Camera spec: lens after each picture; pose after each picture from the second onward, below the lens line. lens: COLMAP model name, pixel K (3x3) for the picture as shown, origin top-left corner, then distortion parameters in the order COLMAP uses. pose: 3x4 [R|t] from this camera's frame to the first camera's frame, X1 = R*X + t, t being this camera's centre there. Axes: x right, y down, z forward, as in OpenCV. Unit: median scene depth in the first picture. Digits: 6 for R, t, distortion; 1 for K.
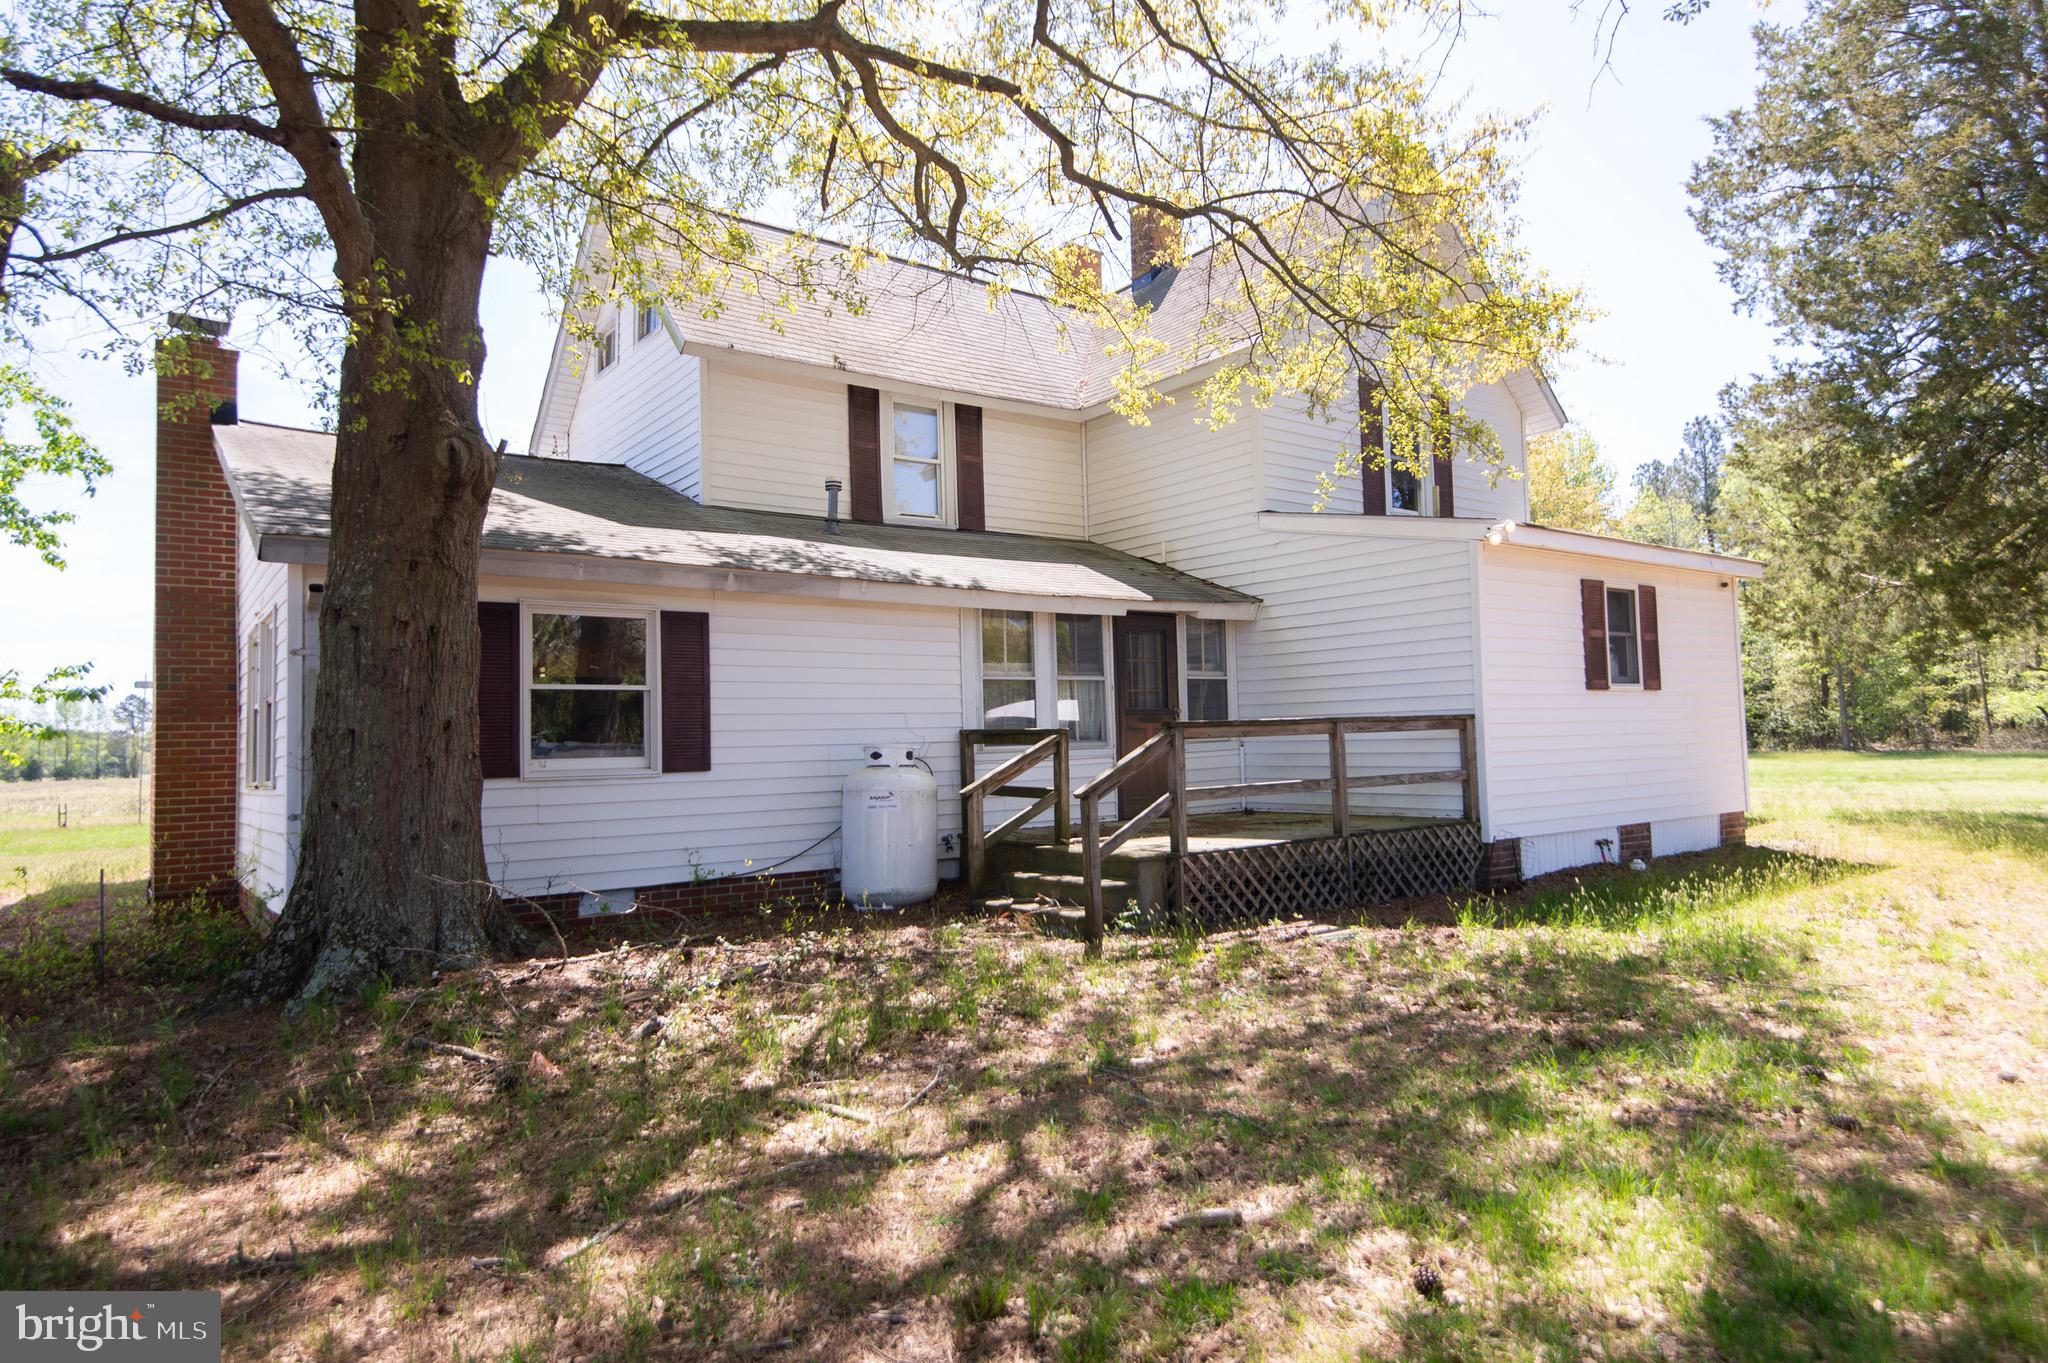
lens RADIAL K [[1200.9, 0, 1024.0], [0, 1200.9, 681.5], [0, 0, 1]] dist [0.005452, 0.000636]
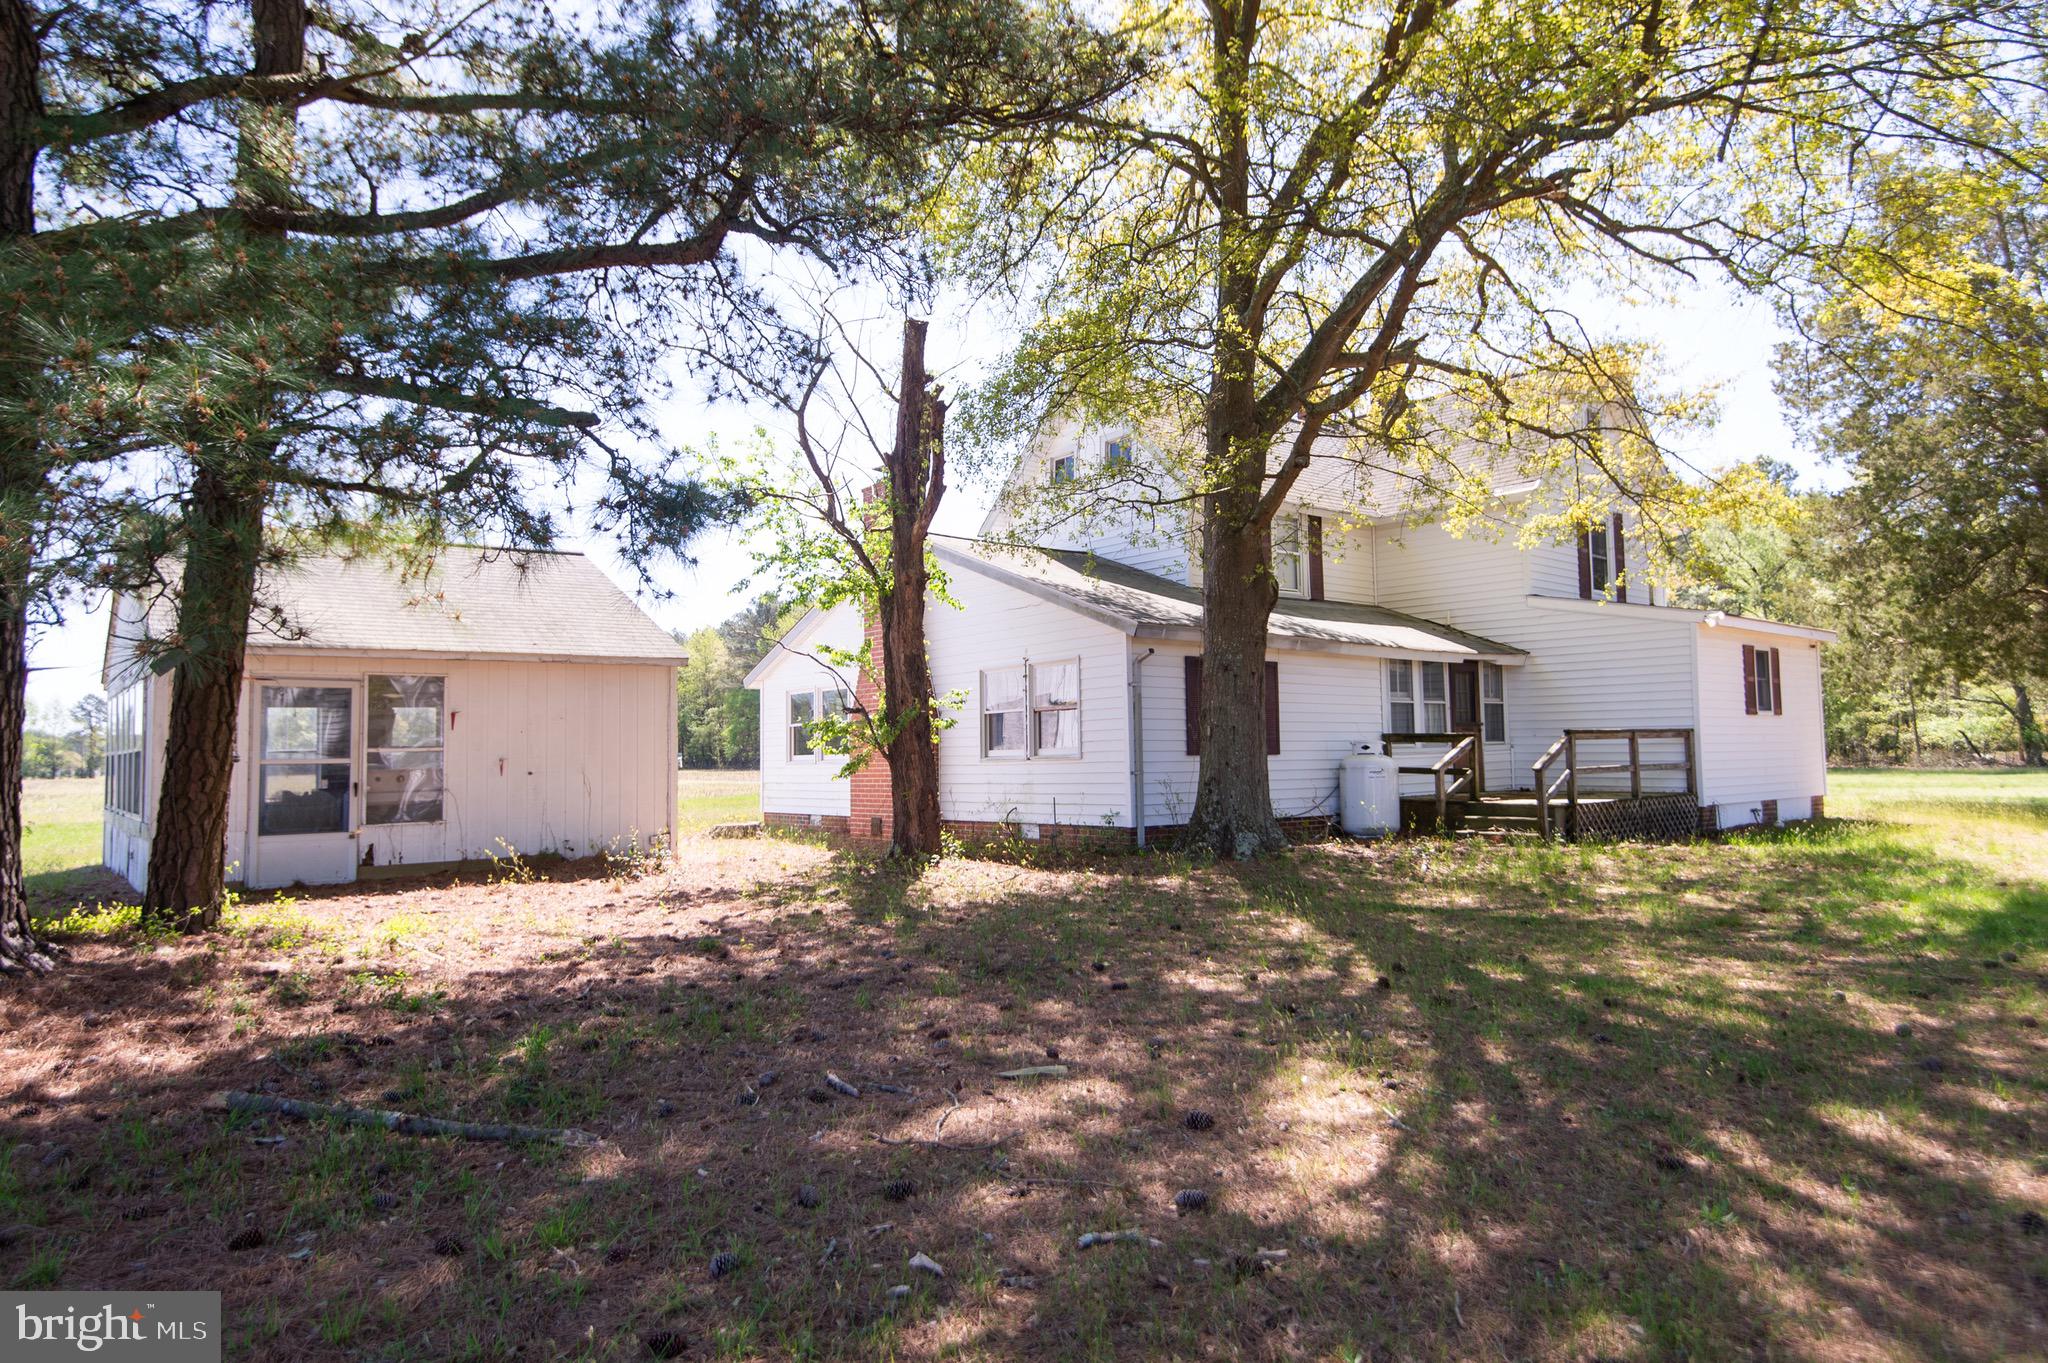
lens RADIAL K [[1200.9, 0, 1024.0], [0, 1200.9, 681.5], [0, 0, 1]] dist [0.005452, 0.000636]
pose [[0.998605, 0.015416, 0.050511, -0.636275], [-0.014896, 0.999832, -0.010665, -0.005728], [-0.050667, 0.009898, 0.998667, -0.607420]]
